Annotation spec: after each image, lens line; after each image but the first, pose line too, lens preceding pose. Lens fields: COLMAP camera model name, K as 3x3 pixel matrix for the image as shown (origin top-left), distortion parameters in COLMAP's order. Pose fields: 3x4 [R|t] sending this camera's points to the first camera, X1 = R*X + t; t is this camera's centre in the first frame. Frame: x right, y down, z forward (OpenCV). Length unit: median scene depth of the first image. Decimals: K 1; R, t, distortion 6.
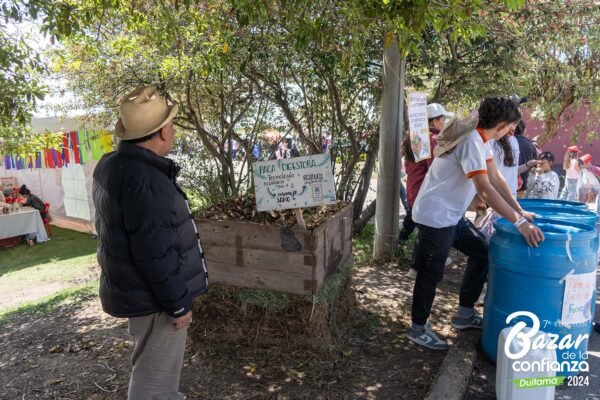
lens RADIAL K [[469.0, 0, 299.4], [0, 469.0, 196.8], [0, 0, 1]] dist [-0.010221, 0.008333]
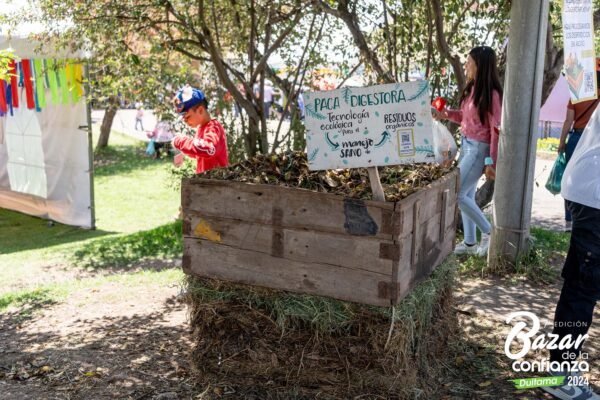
lens RADIAL K [[737.3, 0, 301.6], [0, 737.3, 195.9], [0, 0, 1]] dist [0.014146, 0.000000]
pose [[0.995580, 0.039517, -0.085203, -0.011320], [-0.037532, 0.998988, 0.024785, 0.035629], [0.086096, -0.021478, 0.996055, 0.008100]]
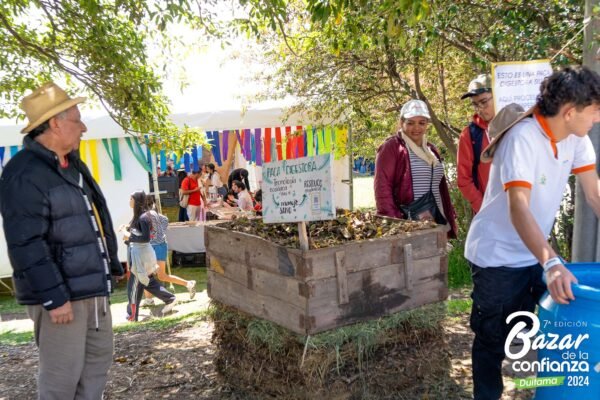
lens RADIAL K [[692.2, 0, 298.7], [0, 692.2, 199.5], [0, 0, 1]] dist [-0.037161, 0.000000]
pose [[0.843480, 0.053457, -0.534495, 0.527278], [-0.070480, 0.997447, -0.011464, -0.000389], [0.532517, 0.047341, 0.845094, 0.011014]]
